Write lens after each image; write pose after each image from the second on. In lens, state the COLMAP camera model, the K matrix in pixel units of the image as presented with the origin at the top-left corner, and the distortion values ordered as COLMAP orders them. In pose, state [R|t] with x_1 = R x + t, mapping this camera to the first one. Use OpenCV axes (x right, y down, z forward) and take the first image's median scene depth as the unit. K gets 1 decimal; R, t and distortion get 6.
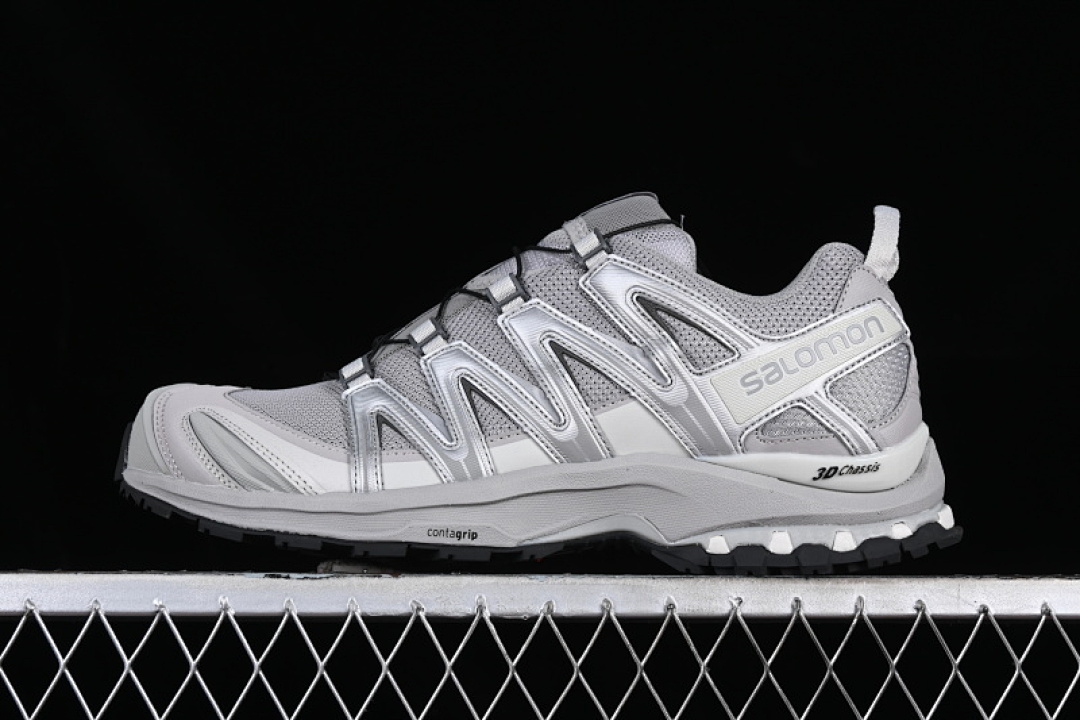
lens RADIAL K [[2467.0, 0, 540.0], [0, 2467.0, 360.0], [0, 0, 1]] dist [0.056231, 0.542980]
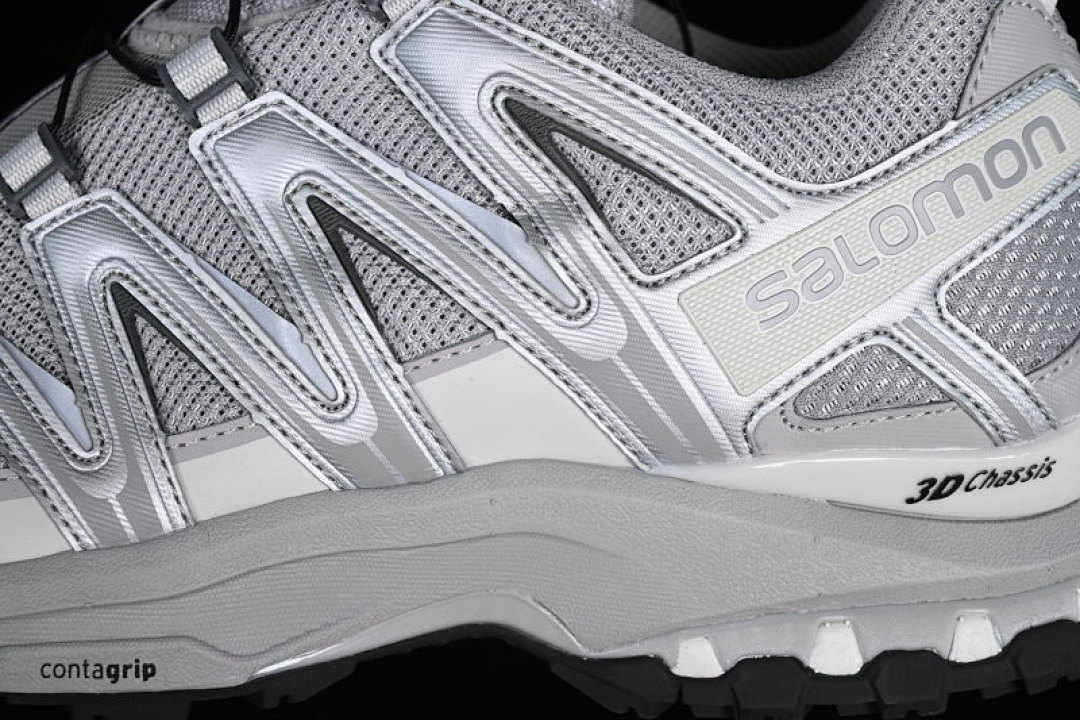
lens RADIAL K [[2467.0, 0, 540.0], [0, 2467.0, 360.0], [0, 0, 1]] dist [0.056231, 0.542980]
pose [[0.998848, -0.031947, 0.035795, 0.028698], [0.020752, 0.960349, 0.278026, -0.102296], [-0.043258, -0.276963, 0.959906, 0.577604]]
